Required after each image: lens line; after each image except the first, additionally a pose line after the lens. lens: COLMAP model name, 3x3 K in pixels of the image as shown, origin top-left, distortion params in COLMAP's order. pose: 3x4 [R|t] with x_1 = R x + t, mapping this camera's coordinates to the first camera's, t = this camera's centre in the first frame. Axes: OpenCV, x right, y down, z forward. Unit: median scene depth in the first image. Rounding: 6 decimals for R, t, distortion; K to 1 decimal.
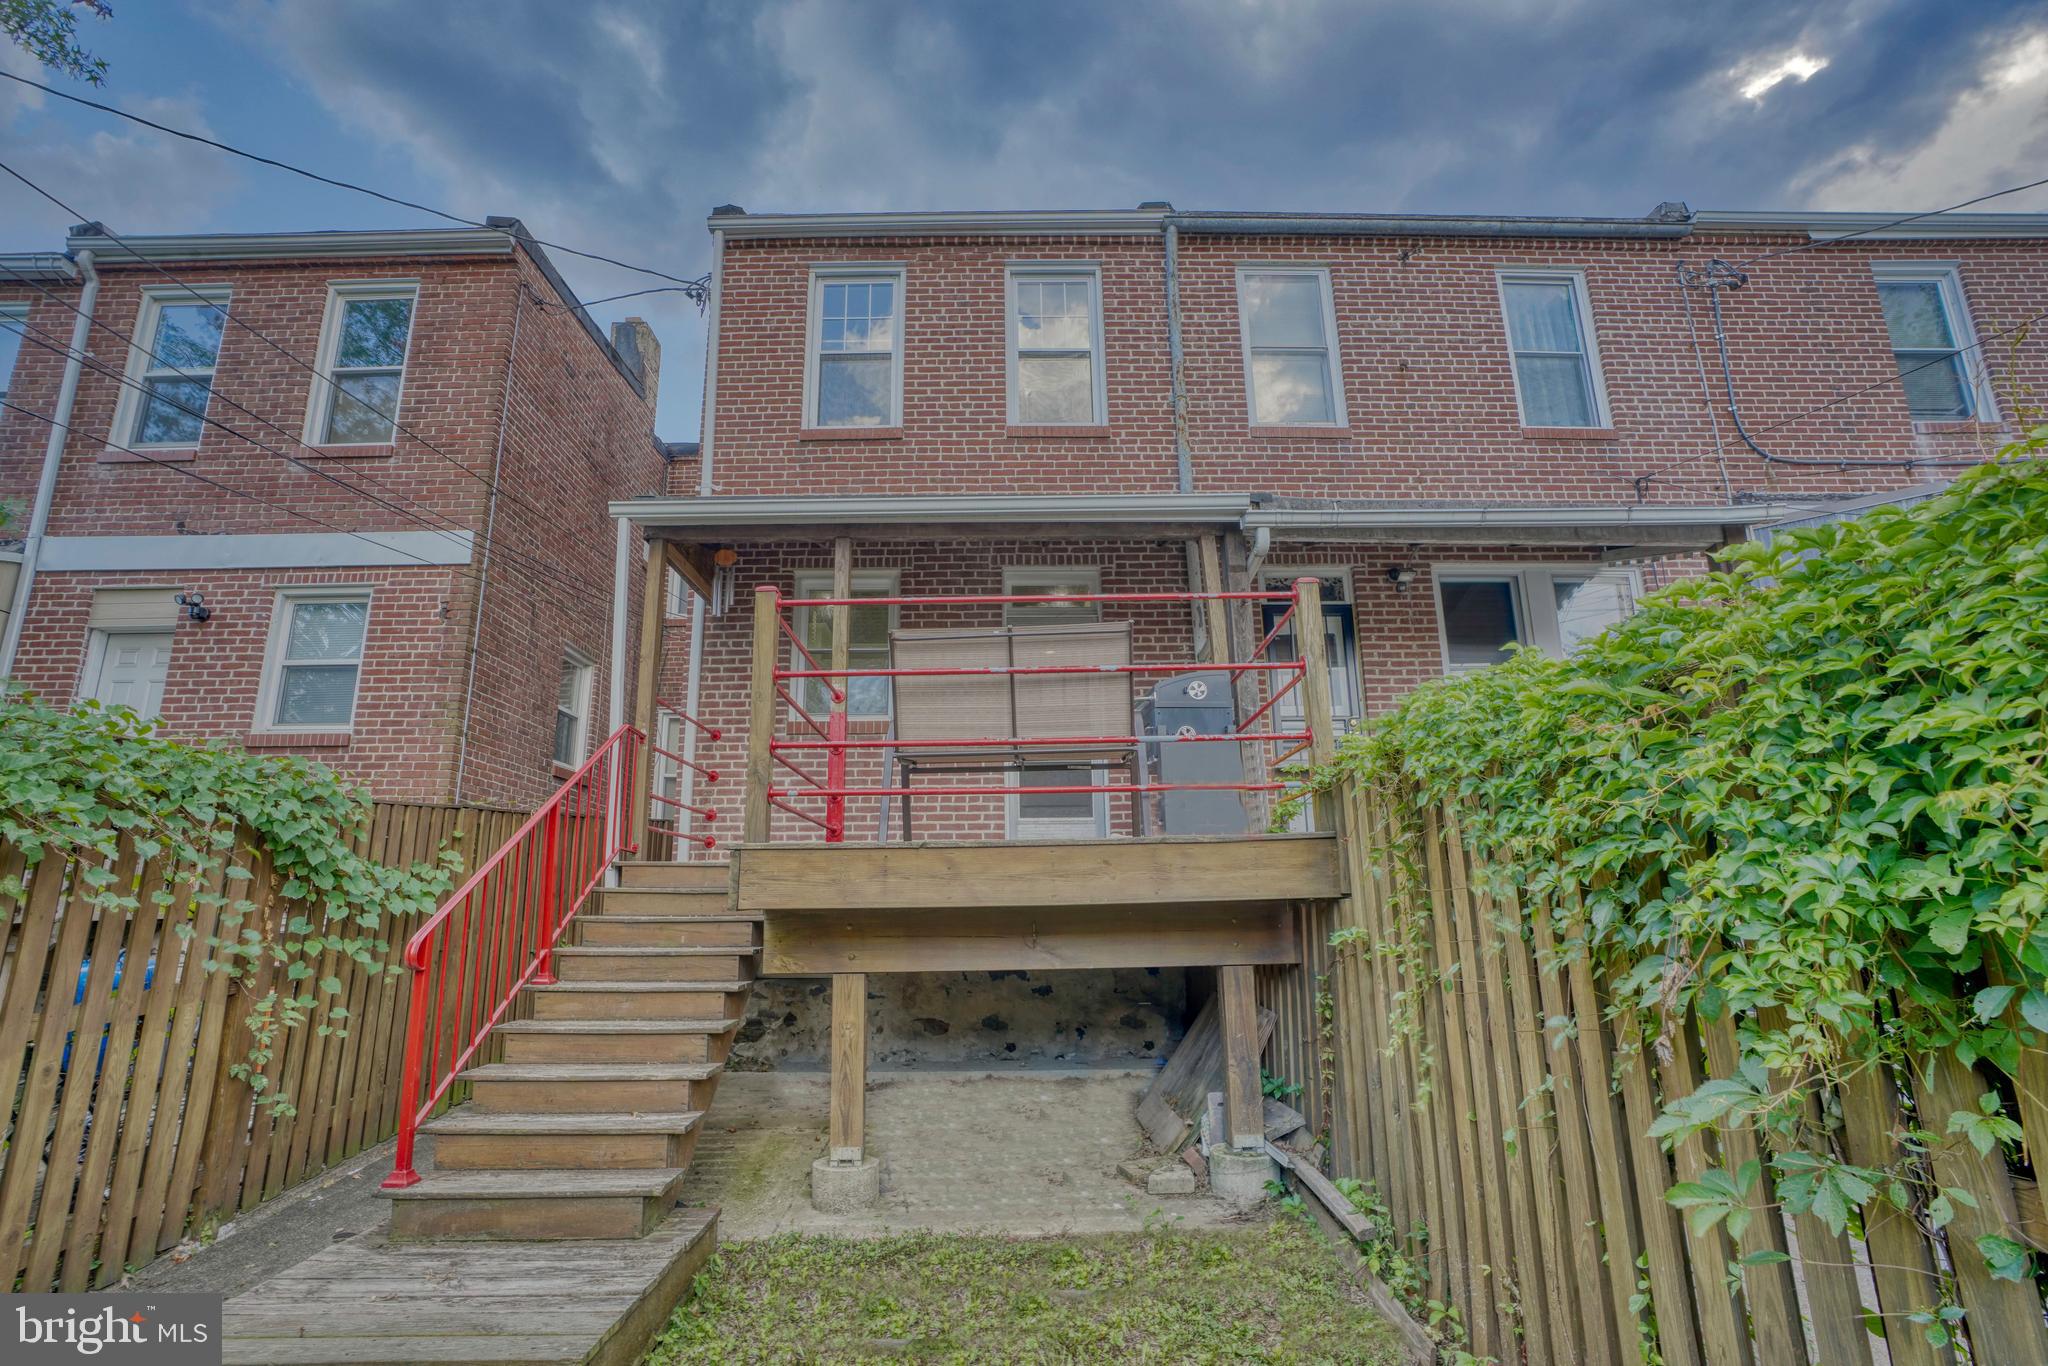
lens RADIAL K [[950.9, 0, 1010.3], [0, 950.9, 690.0], [0, 0, 1]] dist [-0.069157, 0.027135]
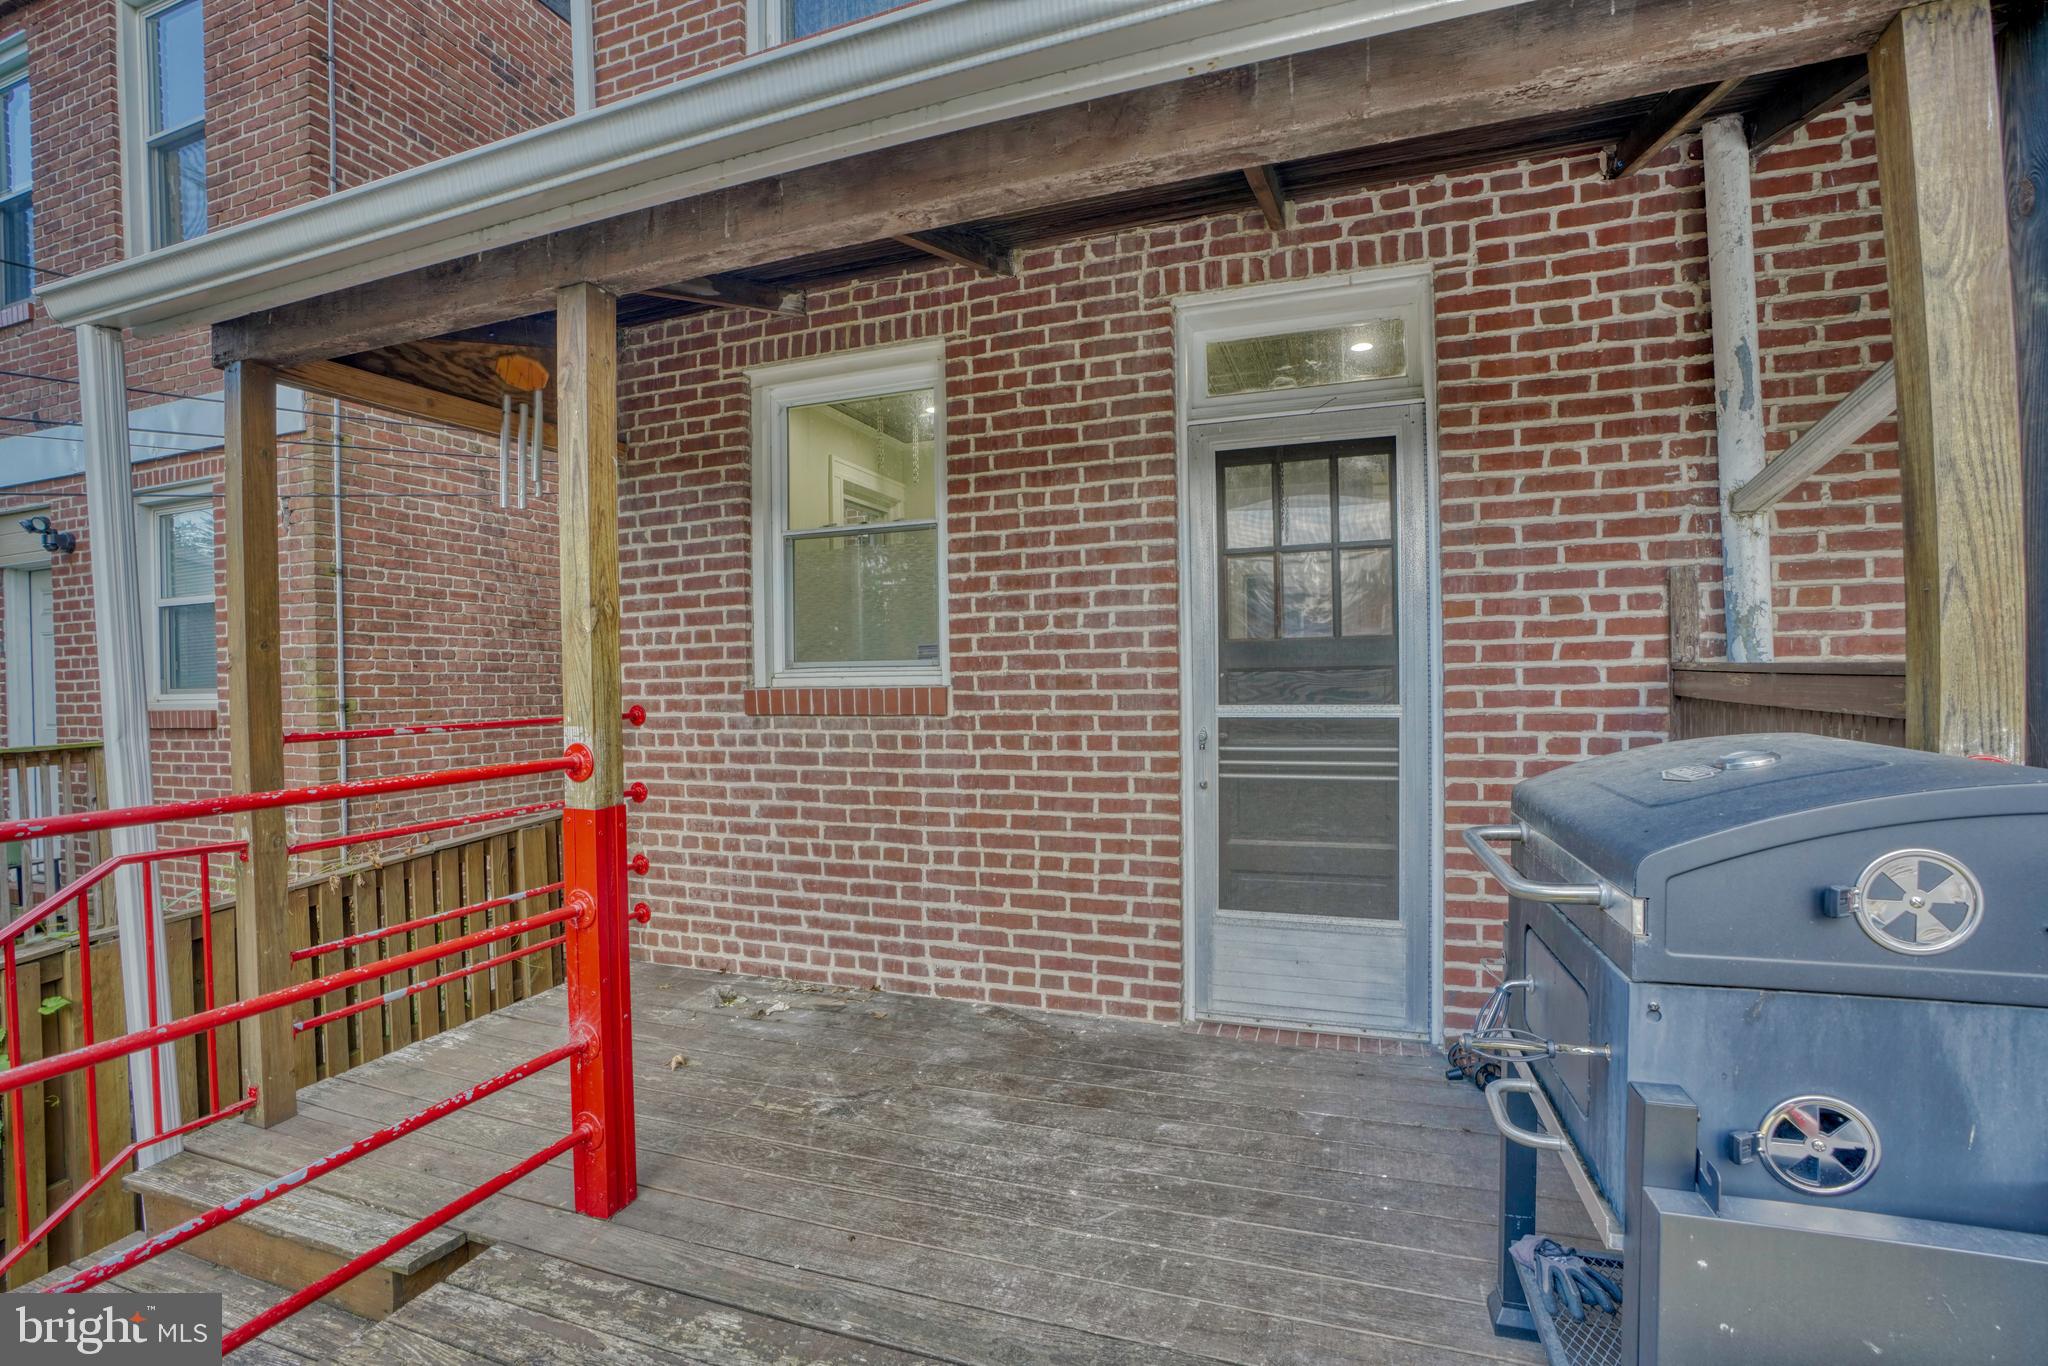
lens RADIAL K [[950.9, 0, 1010.3], [0, 950.9, 690.0], [0, 0, 1]] dist [-0.069157, 0.027135]
pose [[0.930435, 0.001104, -0.366455, 0.075570], [0.087605, 0.970330, 0.225354, -0.064741], [0.355831, -0.241781, 0.902733, 0.578097]]
